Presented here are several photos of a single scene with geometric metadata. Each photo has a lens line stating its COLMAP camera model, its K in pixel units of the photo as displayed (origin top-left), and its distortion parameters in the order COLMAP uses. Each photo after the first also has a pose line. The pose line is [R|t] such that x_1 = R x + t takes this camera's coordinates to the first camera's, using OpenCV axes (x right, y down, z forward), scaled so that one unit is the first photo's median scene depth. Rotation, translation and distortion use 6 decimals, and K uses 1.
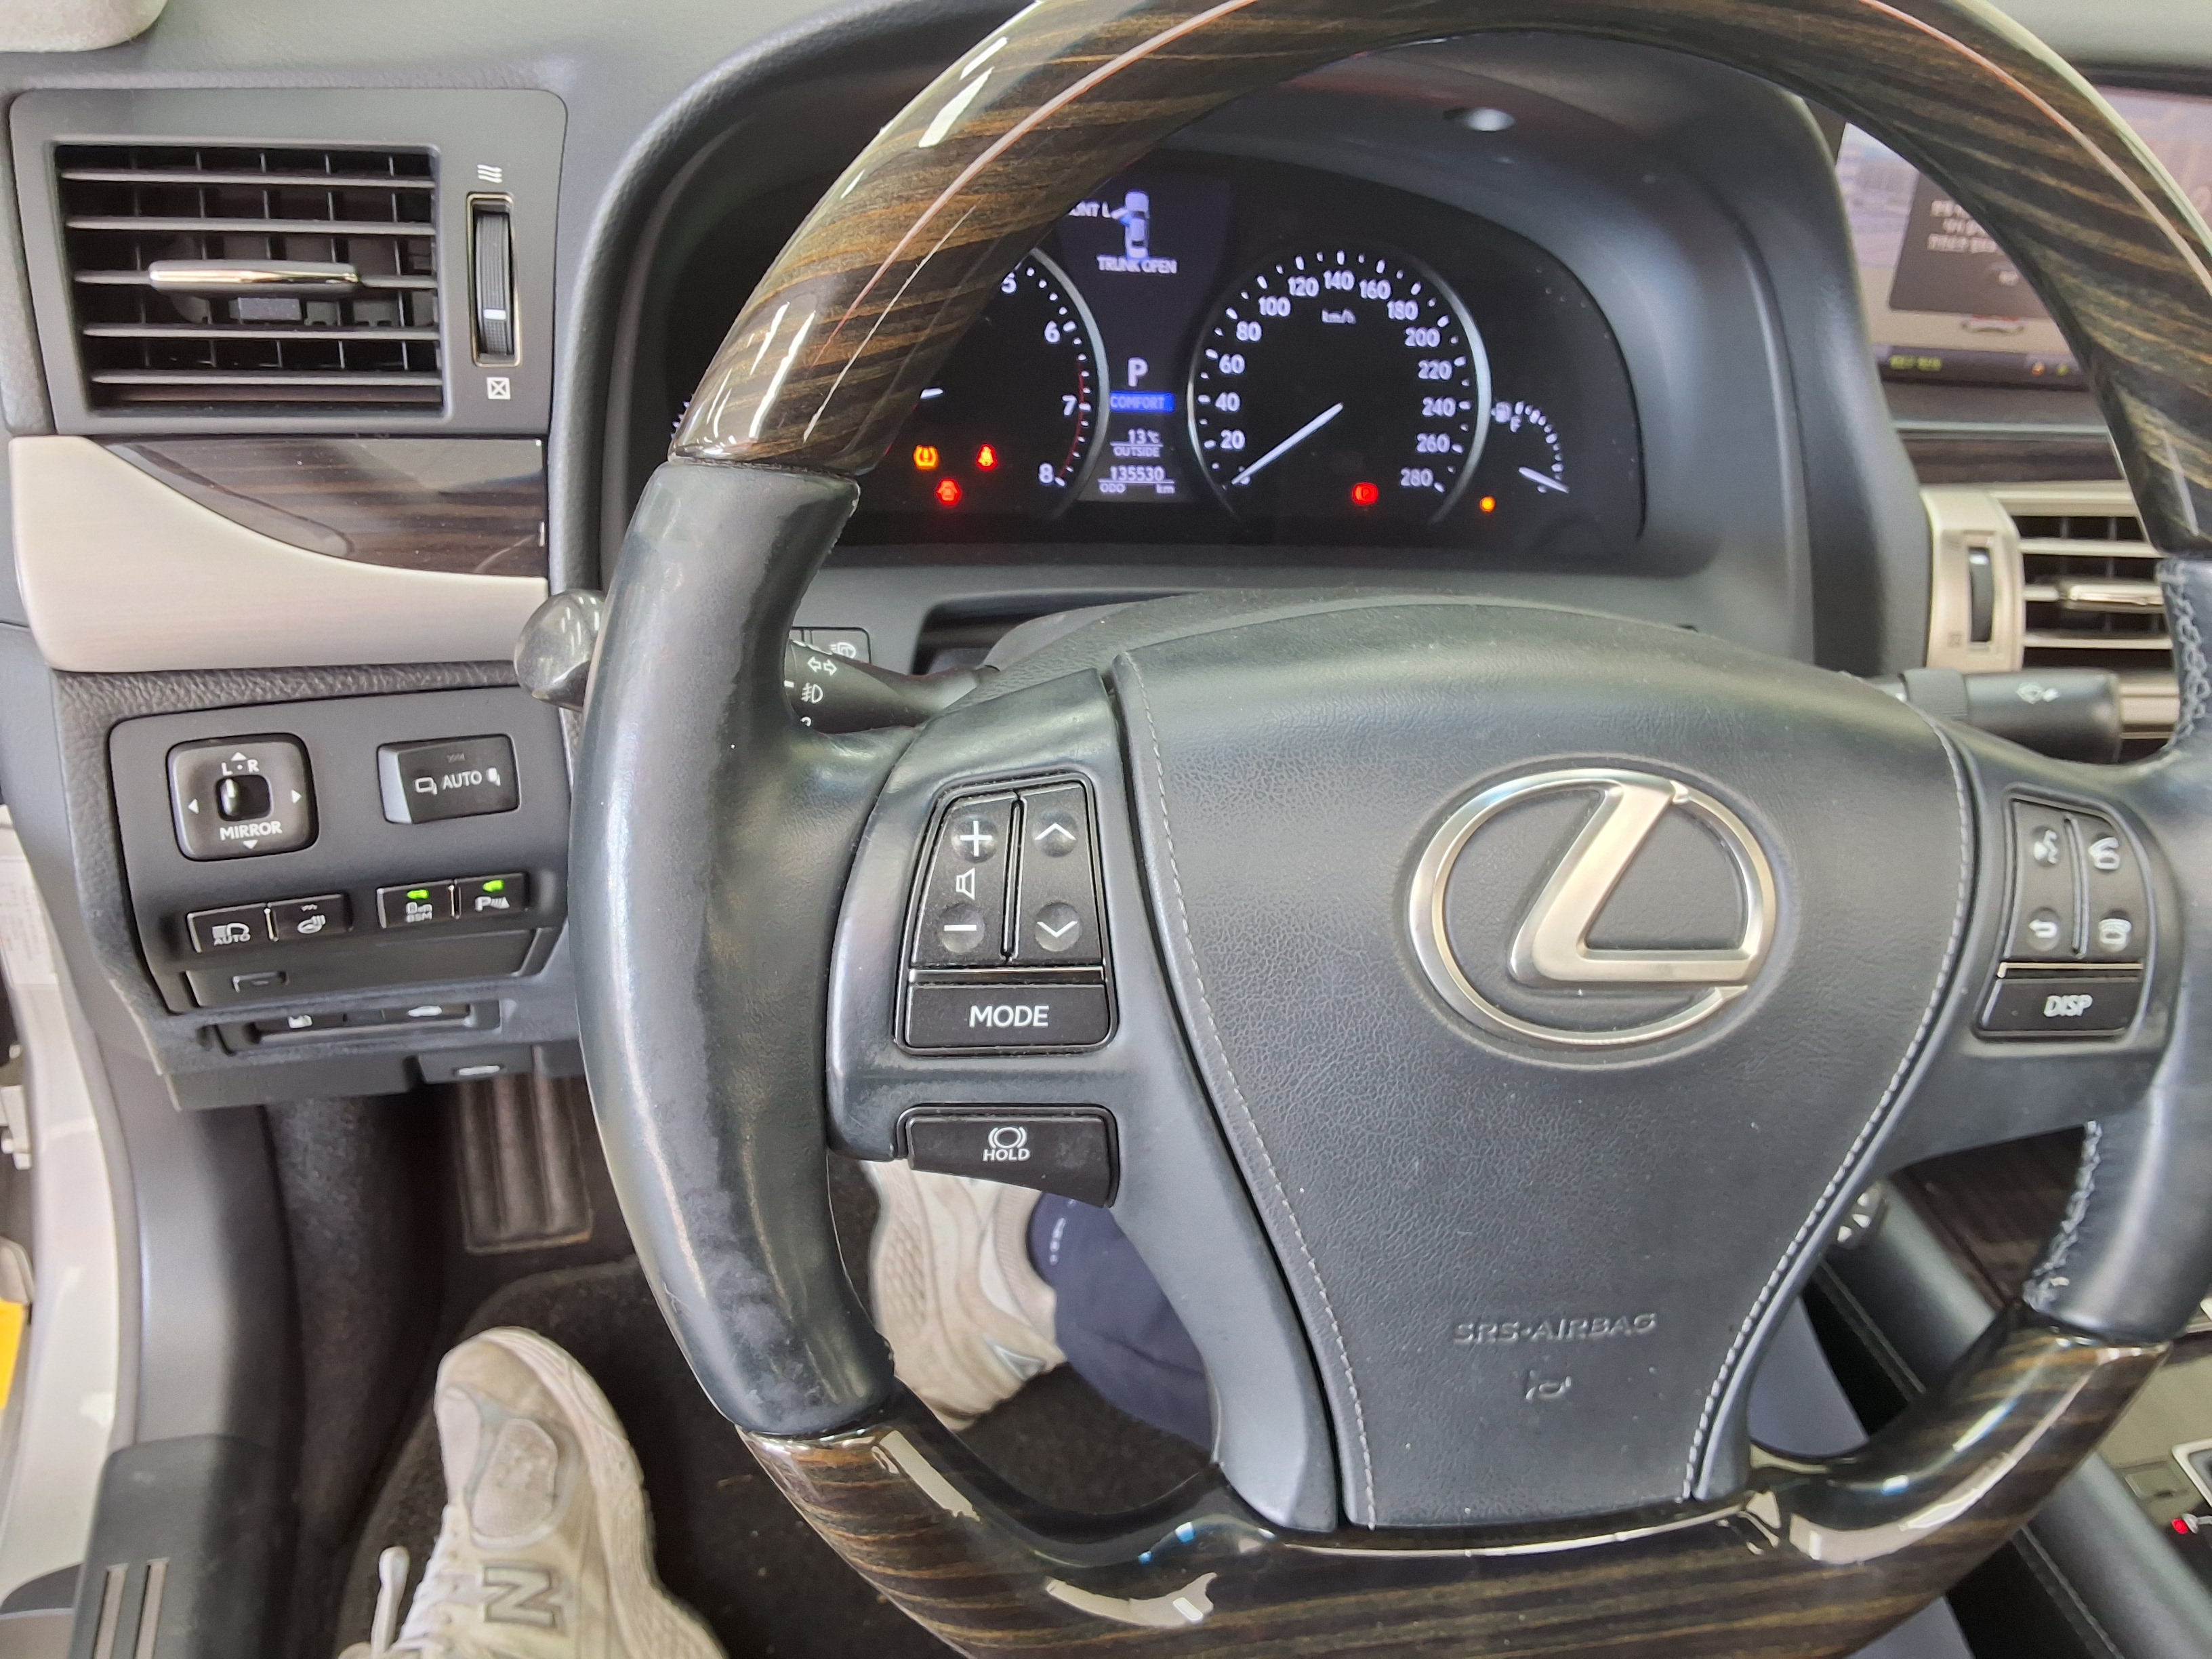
lens RADIAL K [[1778.4, 0, 1072.5], [0, 1778.4, 832.7], [0, 0, 1]] dist [0.155357, -0.256386]
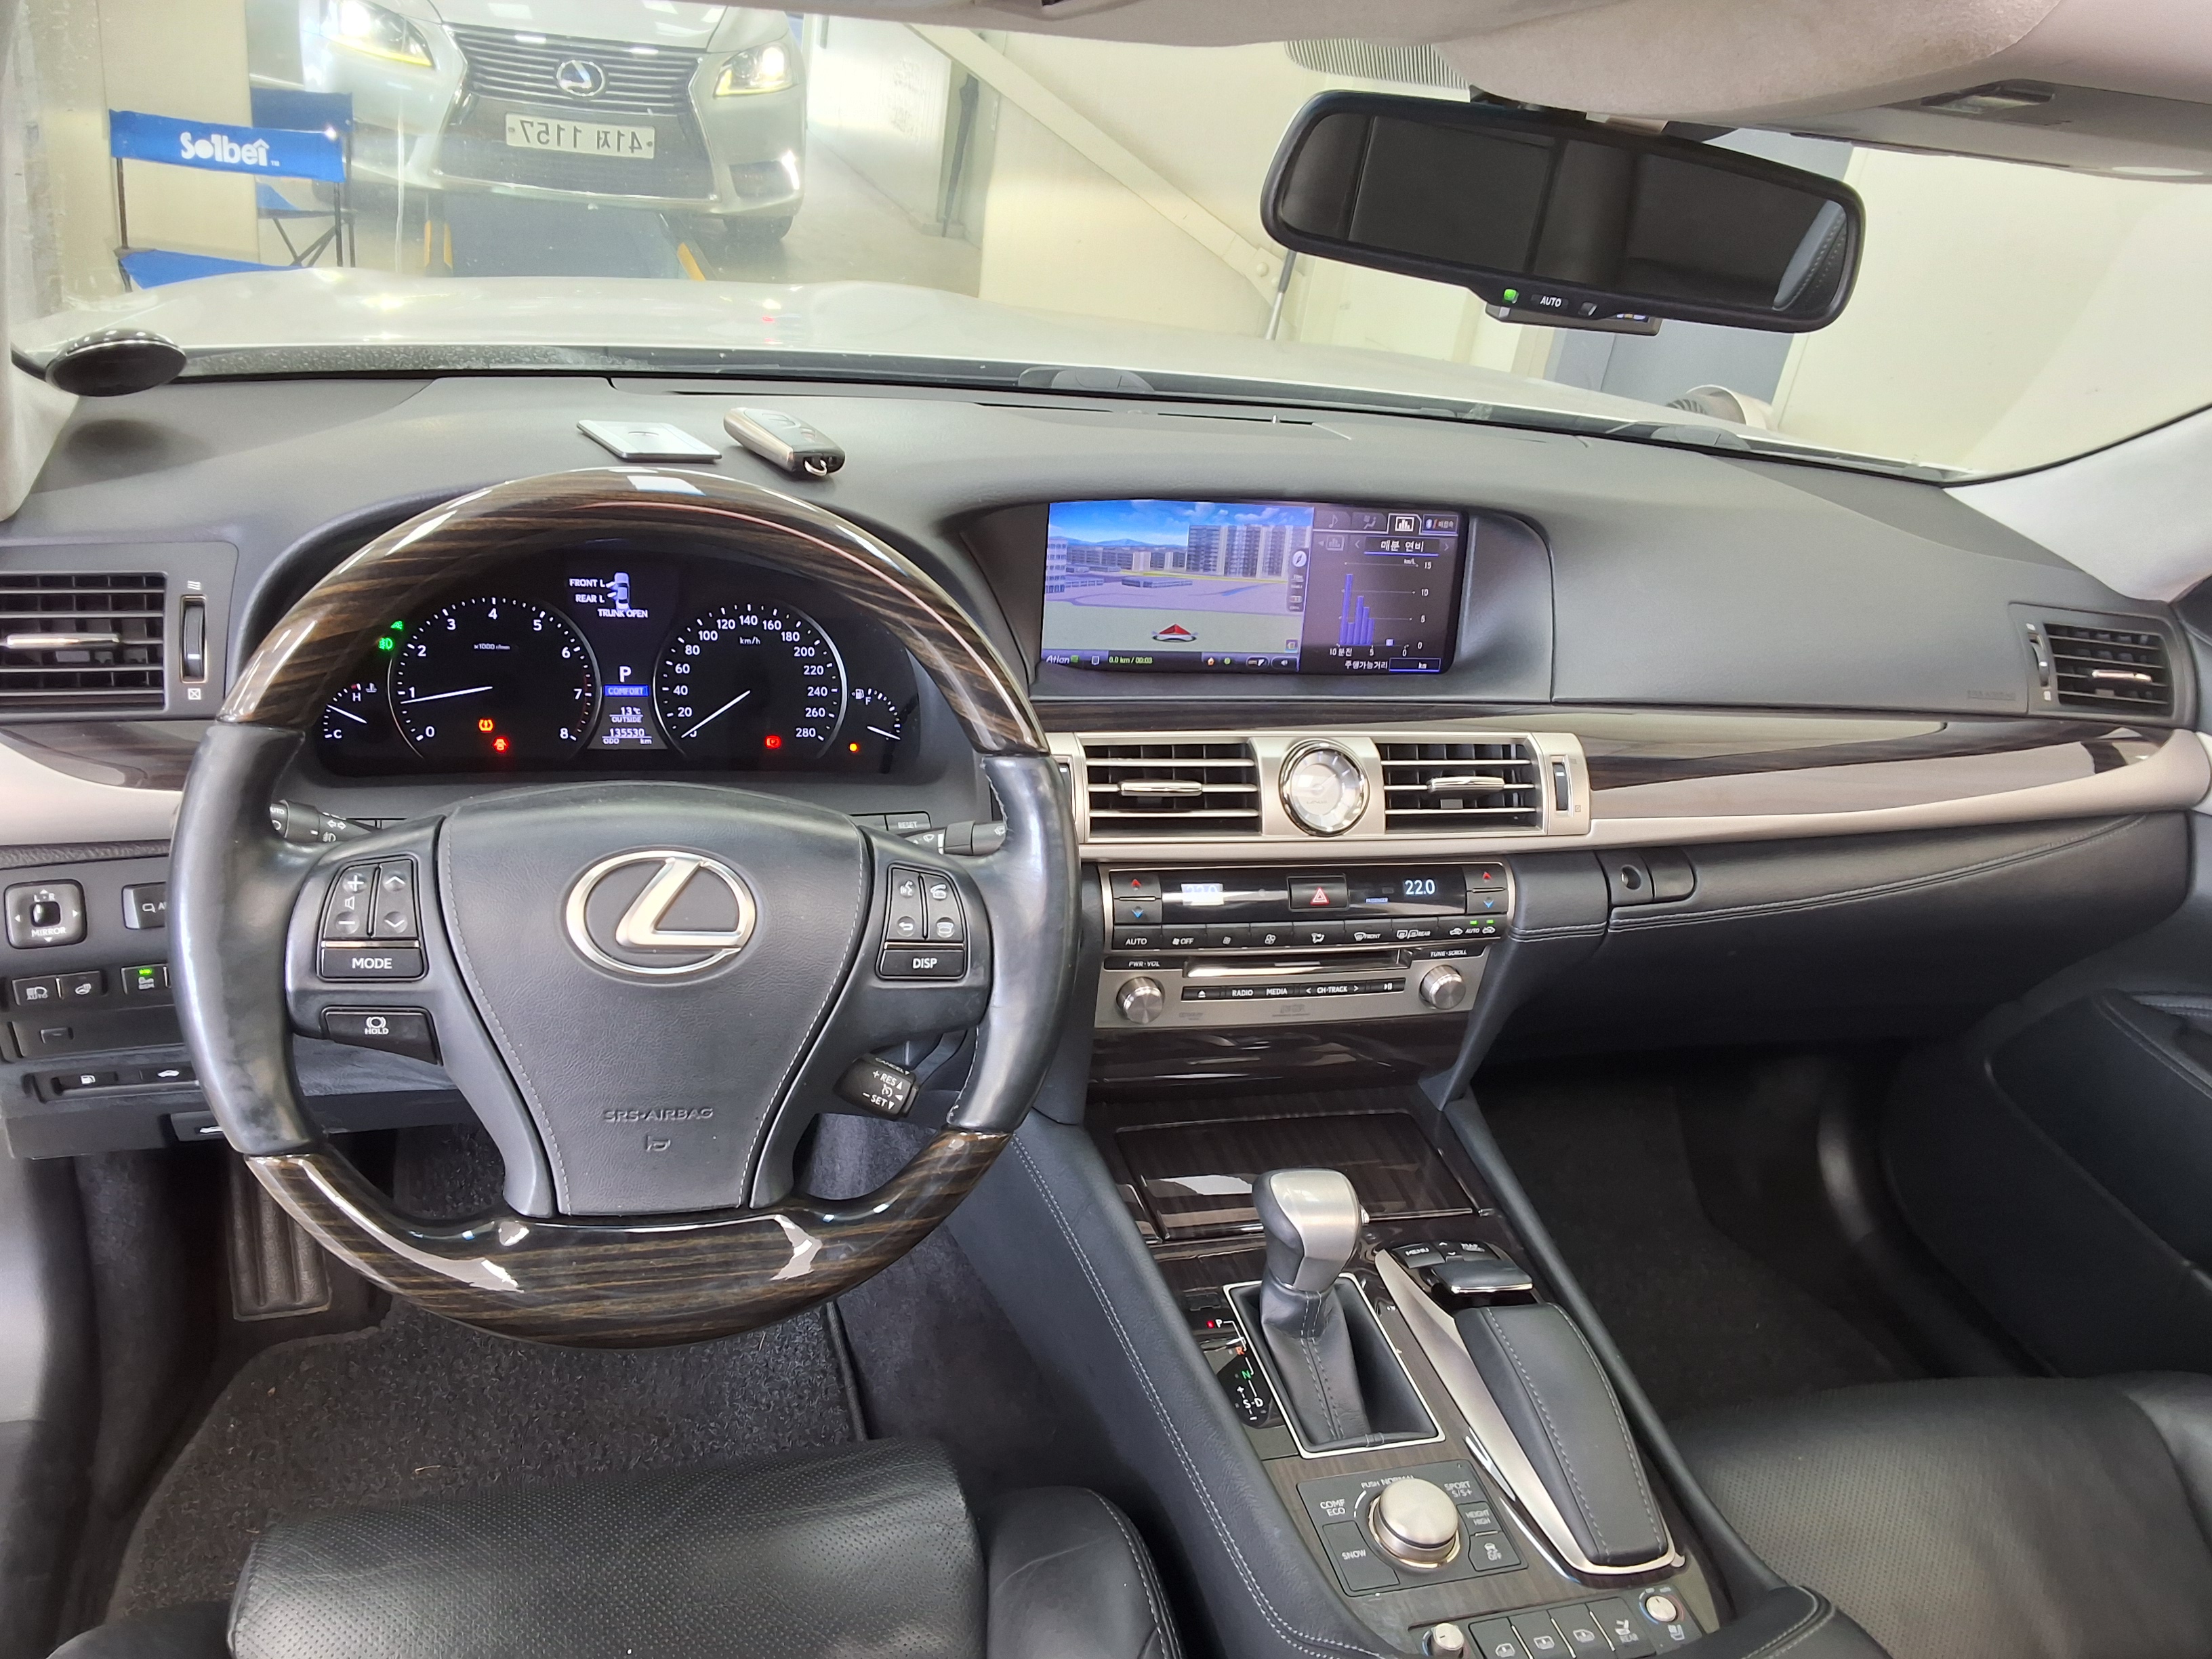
lens RADIAL K [[1778.4, 0, 1072.5], [0, 1778.4, 832.7], [0, 0, 1]] dist [0.155357, -0.256386]
pose [[0.998621, -0.026514, 0.045311, 0.383752], [0.033043, 0.988131, -0.150015, 0.160484], [-0.040795, 0.151306, 0.987645, -0.671772]]
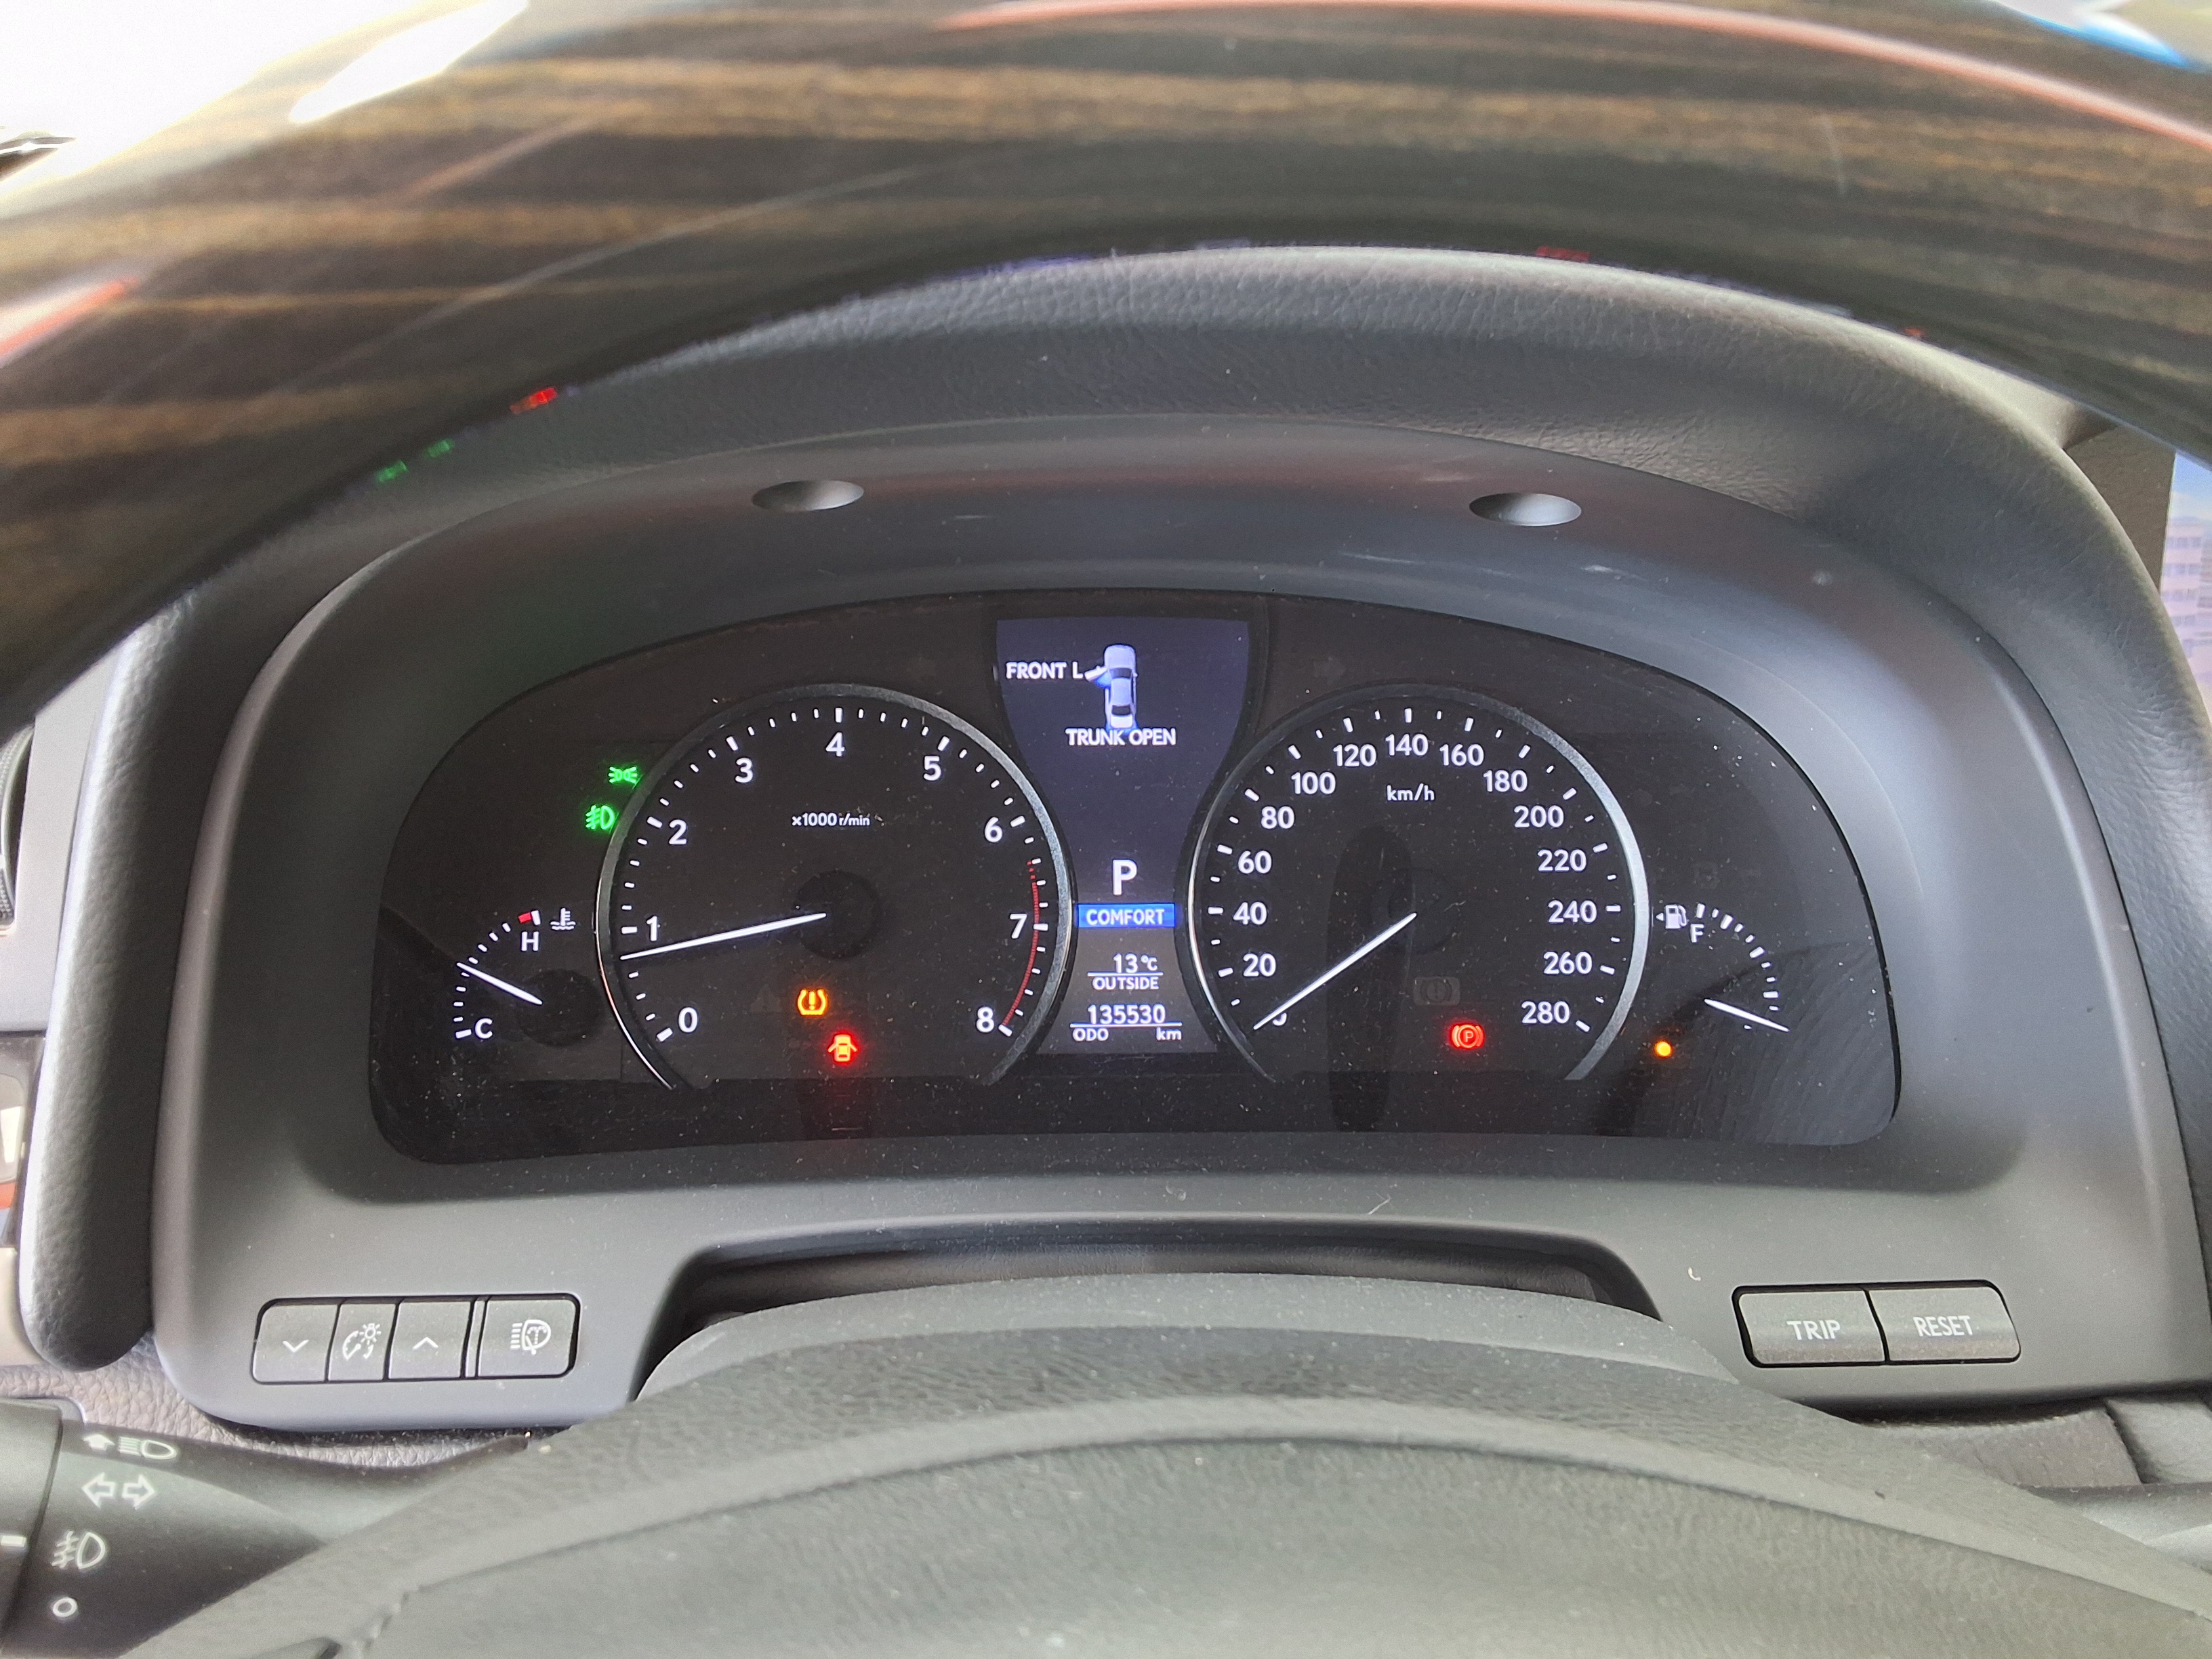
lens RADIAL K [[1748.7, 0, 1099.6], [0, 1748.7, 851.2], [0, 0, 1]] dist [0.144748, -0.167154]
pose [[0.979496, -0.034756, -0.198443, 0.170739], [-0.013958, 0.970931, -0.238951, -0.100407], [0.200980, 0.236822, 0.950538, 0.334199]]
